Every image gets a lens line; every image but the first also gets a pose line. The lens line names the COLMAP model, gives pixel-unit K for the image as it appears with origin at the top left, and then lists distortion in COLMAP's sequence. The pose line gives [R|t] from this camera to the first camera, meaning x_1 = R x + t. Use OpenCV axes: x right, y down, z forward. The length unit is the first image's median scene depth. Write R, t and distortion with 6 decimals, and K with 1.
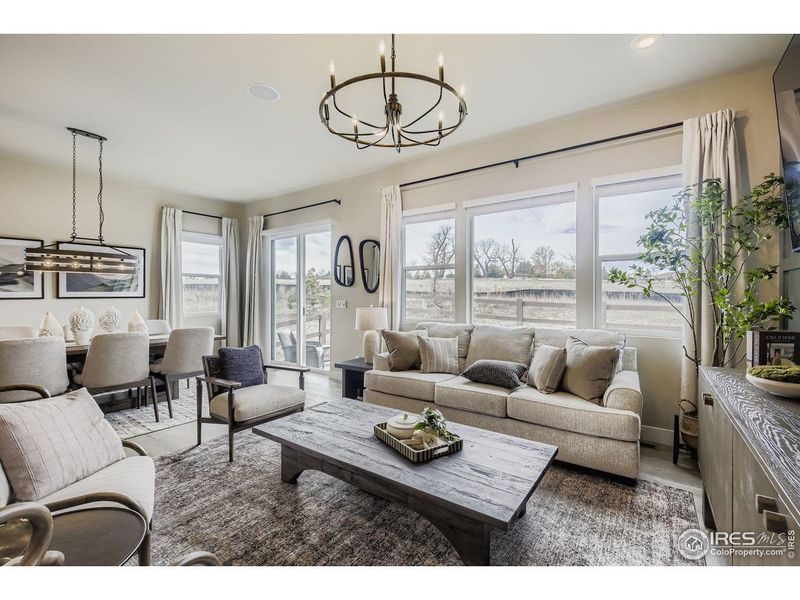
lens RADIAL K [[362.5, 0, 399.7], [0, 362.5, 298.4], [0, 0, 1]] dist [0.001691, 0.000116]
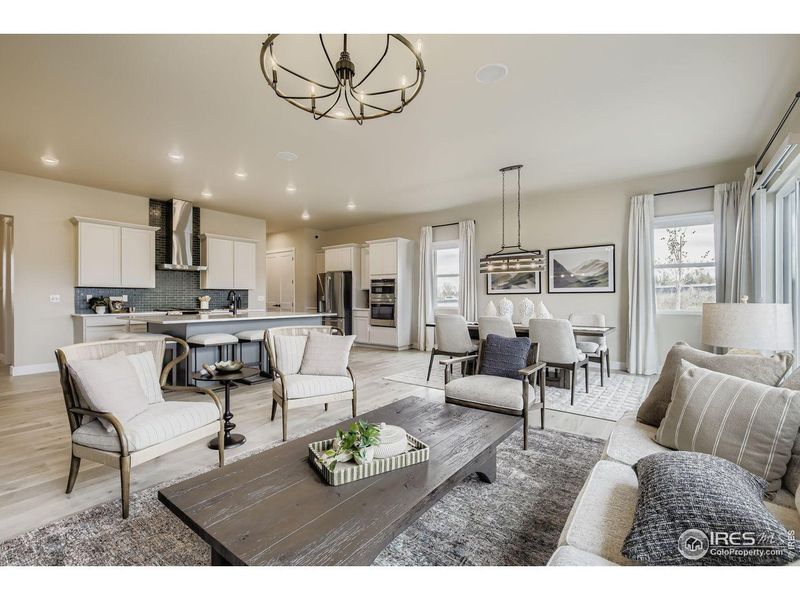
lens RADIAL K [[362.5, 0, 401.1], [0, 362.5, 299.3], [0, 0, 1]] dist [0.001691, 0.000116]
pose [[-0.026231, 0.005234, -0.999642, 0.338955], [-0.010077, 0.999934, 0.005500, 0.017824], [0.999605, 0.010217, -0.026176, 0.445984]]
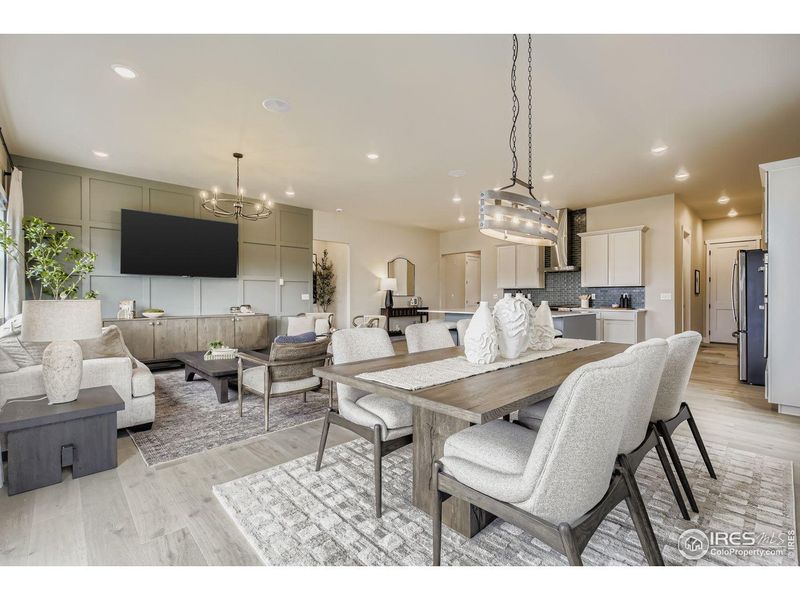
lens RADIAL K [[362.5, 0, 399.4], [0, 362.5, 298.6], [0, 0, 1]] dist [0.001691, 0.000116]
pose [[-0.981950, 0.004183, 0.189092, -0.540104], [0.006447, 0.999915, 0.011363, 0.017538], [-0.189029, 0.012377, -0.981894, 1.142264]]
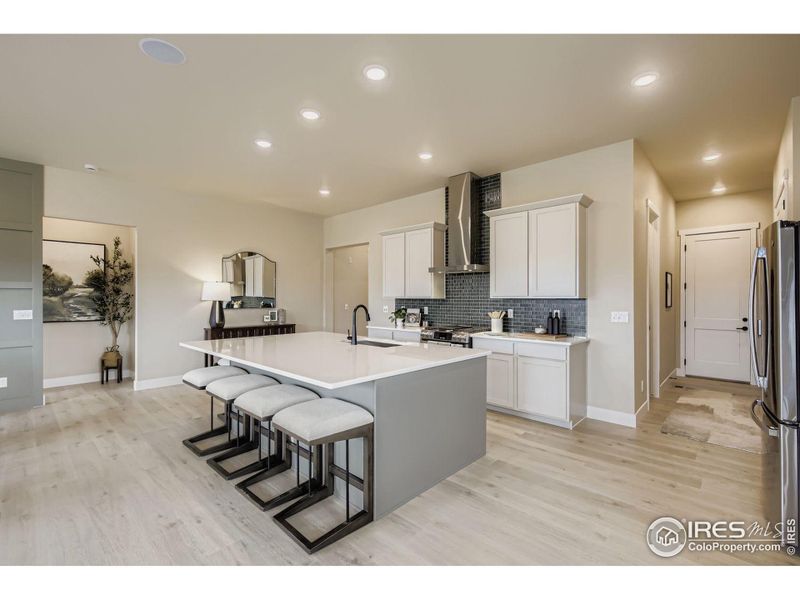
lens RADIAL K [[362.5, 0, 400.6], [0, 362.5, 298.2], [0, 0, 1]] dist [0.001691, 0.000116]
pose [[-0.991359, 0.003659, 0.131127, -0.849802], [0.004614, 0.999965, 0.006980, -0.013100], [-0.131097, 0.007524, -0.991341, 0.550252]]
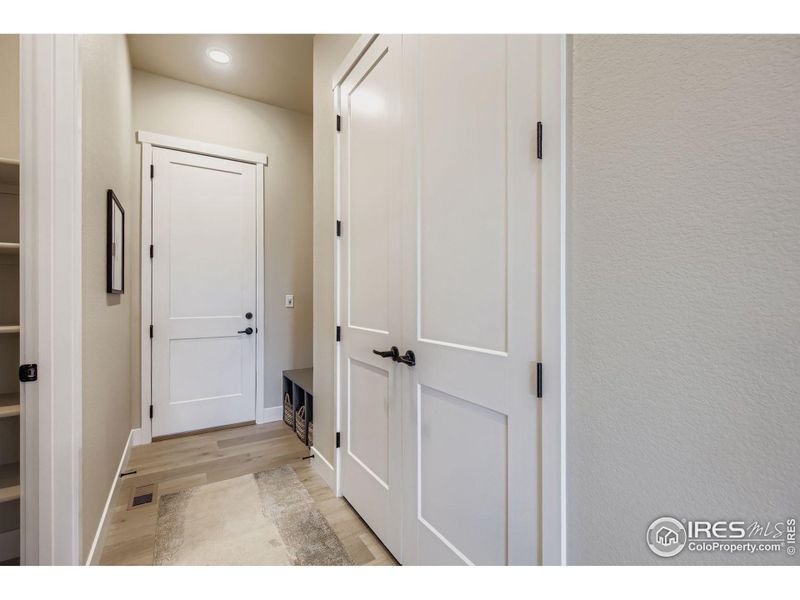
lens RADIAL K [[362.5, 0, 400.7], [0, 362.5, 299.0], [0, 0, 1]] dist [0.001691, 0.000116]
pose [[-0.391440, 0.004524, -0.920193, -1.219989], [-0.006700, 0.999947, 0.007766, 0.024302], [0.920179, 0.009205, -0.391389, -0.117645]]
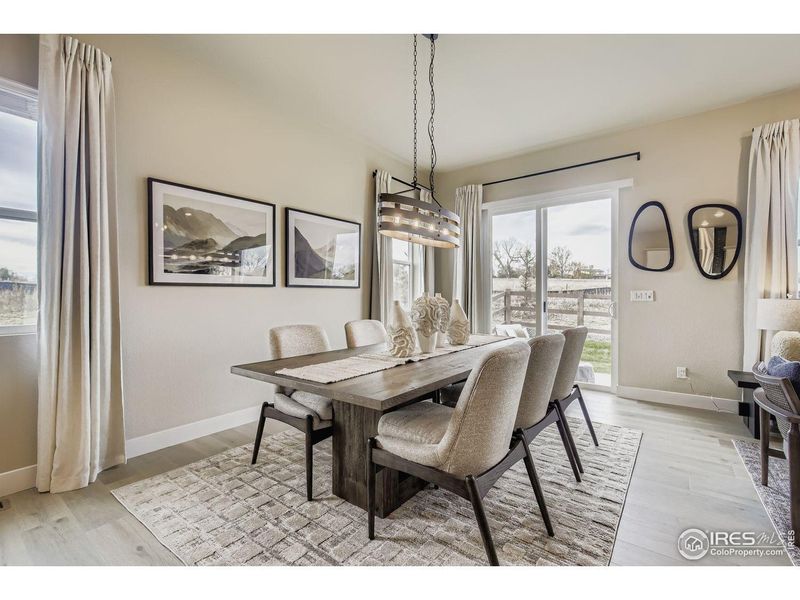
lens RADIAL K [[362.5, 0, 400.4], [0, 362.5, 295.6], [0, 0, 1]] dist [0.001691, 0.000116]
pose [[0.999839, -0.000348, -0.017914, -0.624165], [0.000156, 0.999943, -0.010700, 0.022738], [0.017916, 0.010695, 0.999782, 0.254744]]
